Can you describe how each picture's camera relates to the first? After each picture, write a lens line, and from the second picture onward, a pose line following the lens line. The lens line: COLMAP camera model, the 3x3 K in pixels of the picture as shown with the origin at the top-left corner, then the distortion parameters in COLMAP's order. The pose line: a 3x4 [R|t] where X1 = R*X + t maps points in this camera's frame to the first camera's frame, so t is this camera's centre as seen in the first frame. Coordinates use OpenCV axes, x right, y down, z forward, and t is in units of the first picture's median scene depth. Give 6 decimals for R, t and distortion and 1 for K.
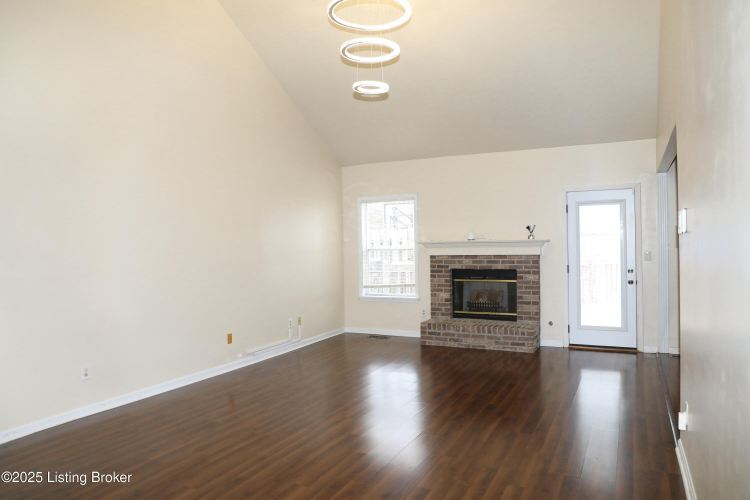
lens RADIAL K [[571.8, 0, 373.9], [0, 571.8, 253.6], [0, 0, 1]] dist [-0.025152, 0.007597]
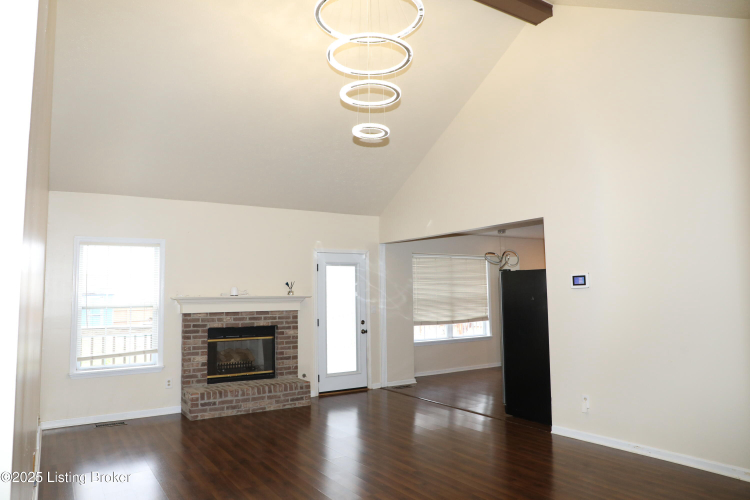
lens RADIAL K [[571.8, 0, 379.7], [0, 571.8, 247.5], [0, 0, 1]] dist [-0.025152, 0.007597]
pose [[0.458308, 0.082603, 0.884946, -0.562752], [0.018321, 0.994582, -0.102325, -0.002203], [-0.888604, 0.063109, 0.454312, 0.371491]]
